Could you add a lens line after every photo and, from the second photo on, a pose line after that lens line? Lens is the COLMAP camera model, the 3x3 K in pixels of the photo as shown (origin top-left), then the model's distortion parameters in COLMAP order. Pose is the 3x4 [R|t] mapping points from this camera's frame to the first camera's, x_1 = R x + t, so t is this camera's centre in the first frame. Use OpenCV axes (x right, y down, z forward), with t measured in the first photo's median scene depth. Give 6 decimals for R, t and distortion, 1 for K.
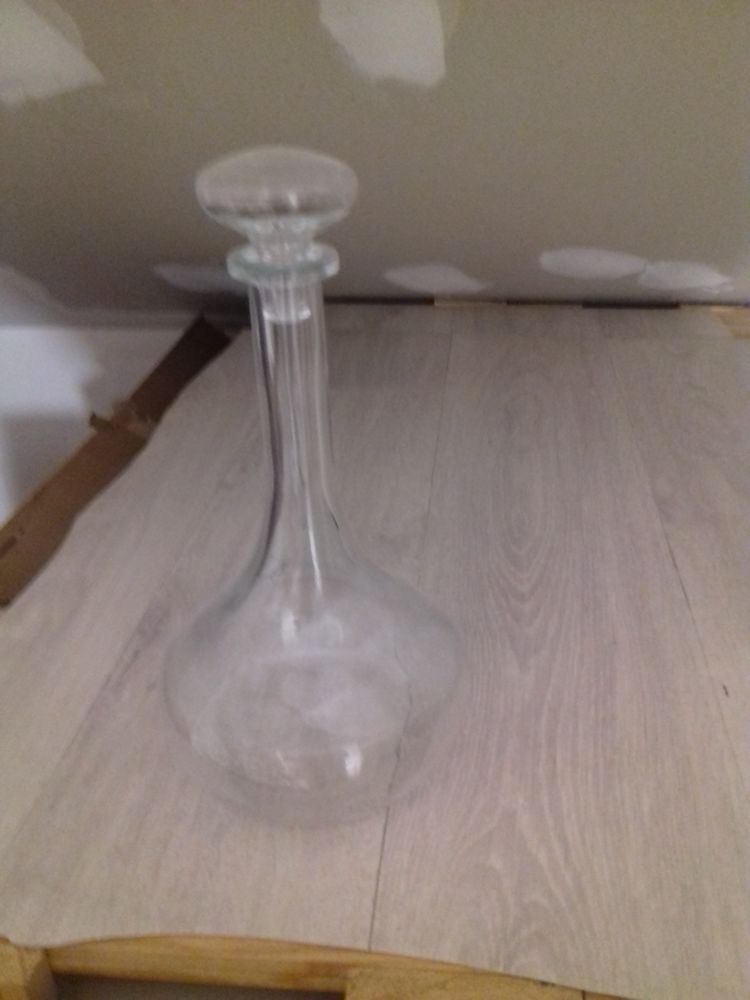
lens RADIAL K [[919.2, 0, 368.5], [0, 919.2, 504.0], [0, 0, 1]] dist [0.011694, 0.000000]
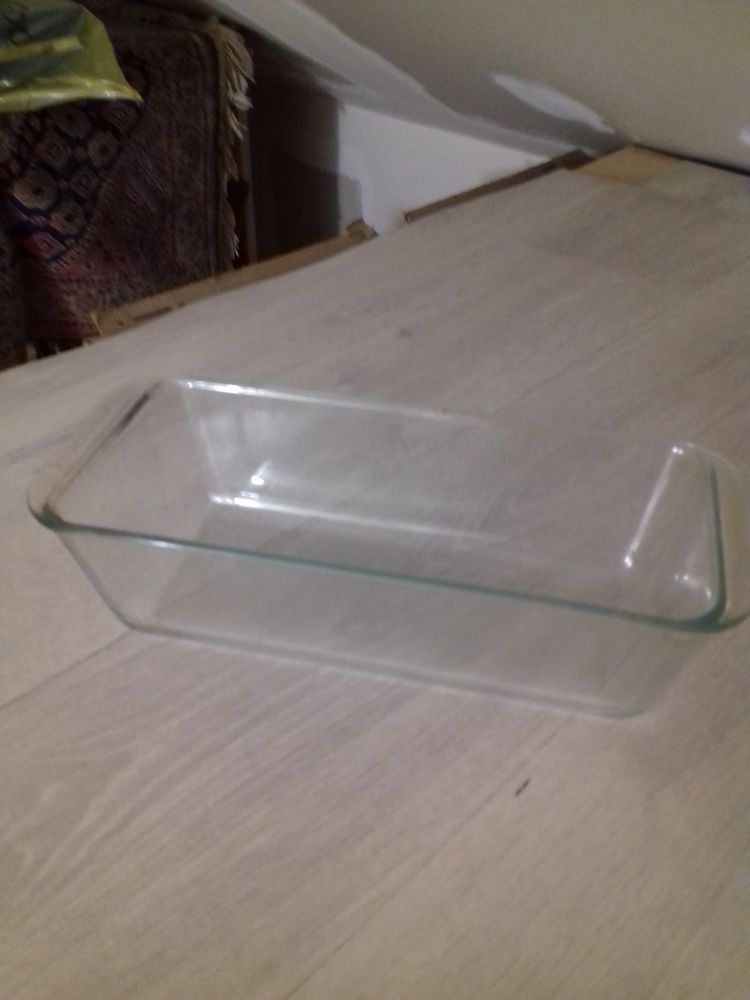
lens RADIAL K [[919.2, 0, 389.2], [0, 919.2, 498.4], [0, 0, 1]] dist [0.011694, 0.000000]
pose [[0.791663, 0.392218, -0.468438, 0.528554], [-0.314214, 0.918934, 0.238389, -0.126170], [0.523965, -0.041534, 0.850727, 0.354442]]
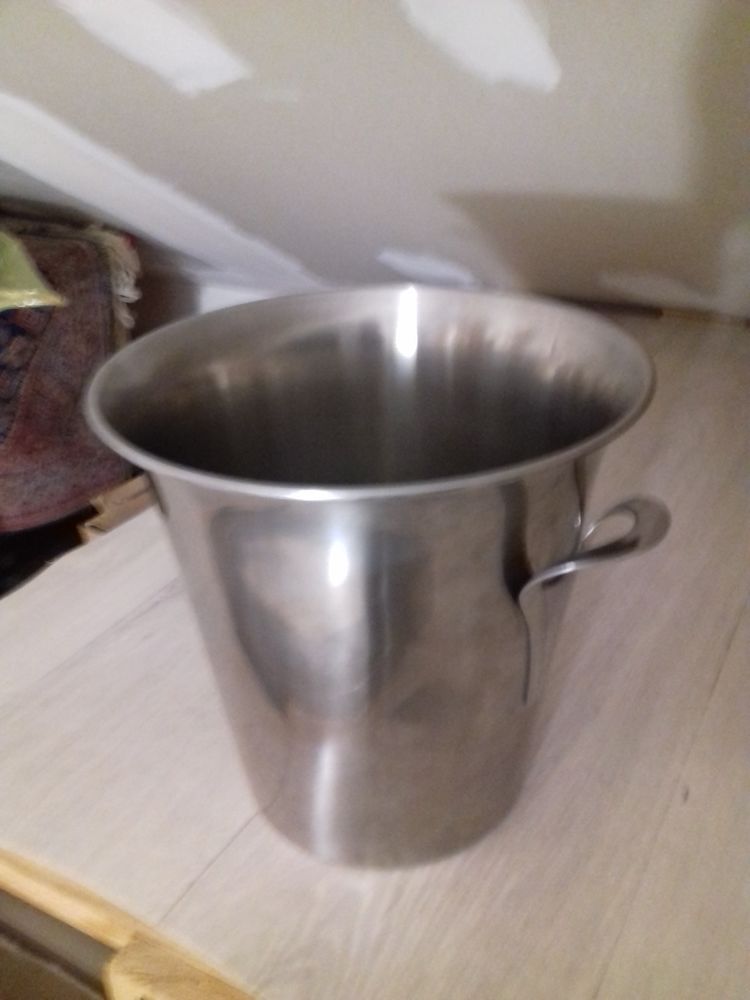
lens RADIAL K [[919.2, 0, 379.5], [0, 919.2, 500.6], [0, 0, 1]] dist [0.011694, 0.000000]
pose [[0.920125, 0.185289, -0.345018, 0.357040], [-0.181956, 0.982395, 0.042328, -0.054032], [0.346787, 0.023831, 0.937641, 0.073625]]
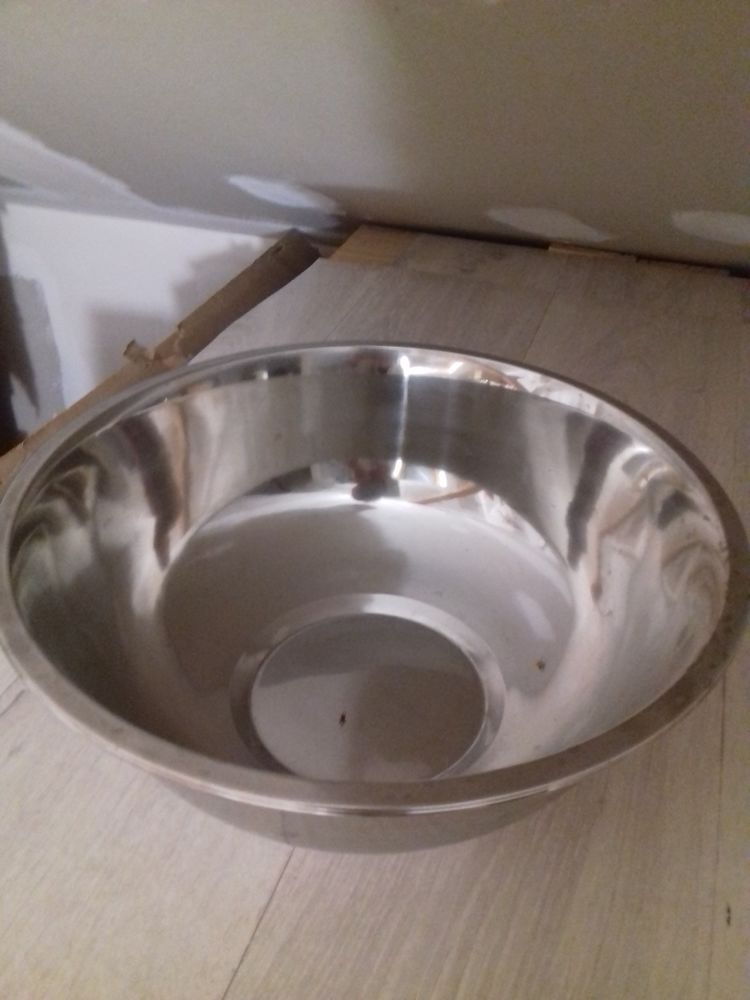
lens RADIAL K [[919.2, 0, 382.0], [0, 919.2, 500.5], [0, 0, 1]] dist [0.011694, 0.000000]
pose [[0.978074, 0.149966, -0.144503, 0.169164], [-0.131736, 0.982930, 0.128426, -0.171541], [0.161296, -0.106574, 0.981135, 0.264291]]
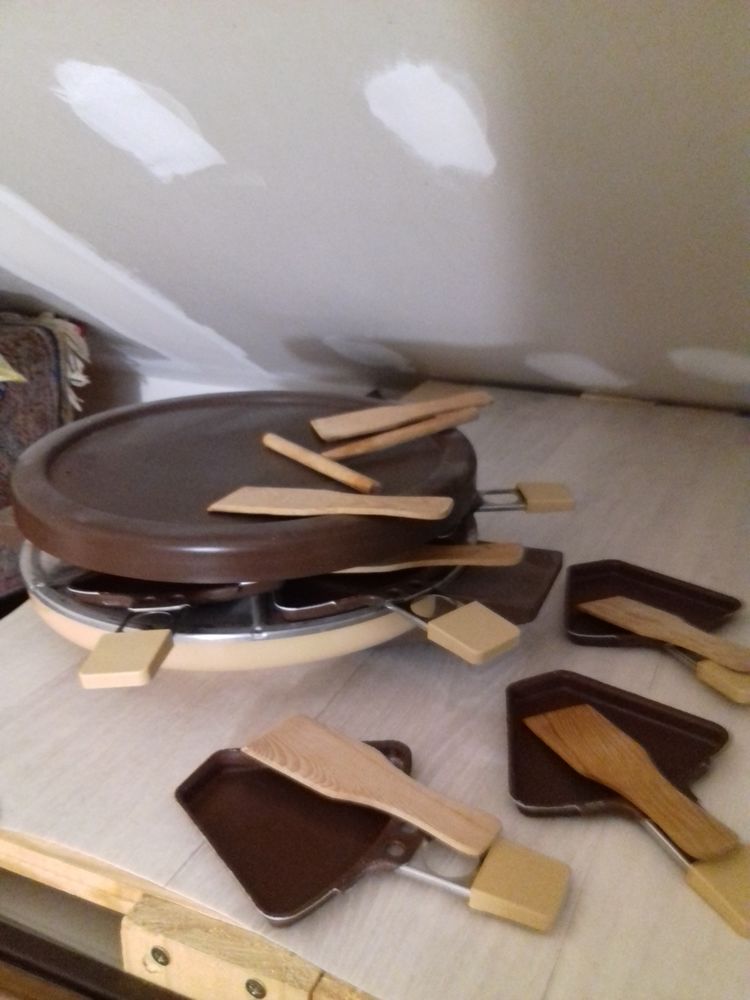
lens RADIAL K [[919.2, 0, 375.7], [0, 919.2, 507.3], [0, 0, 1]] dist [0.011694, 0.000000]
pose [[0.948049, 0.136726, -0.287245, 0.357149], [-0.167298, 0.982269, -0.084613, 0.060291], [0.270583, 0.128273, 0.954113, -0.039426]]
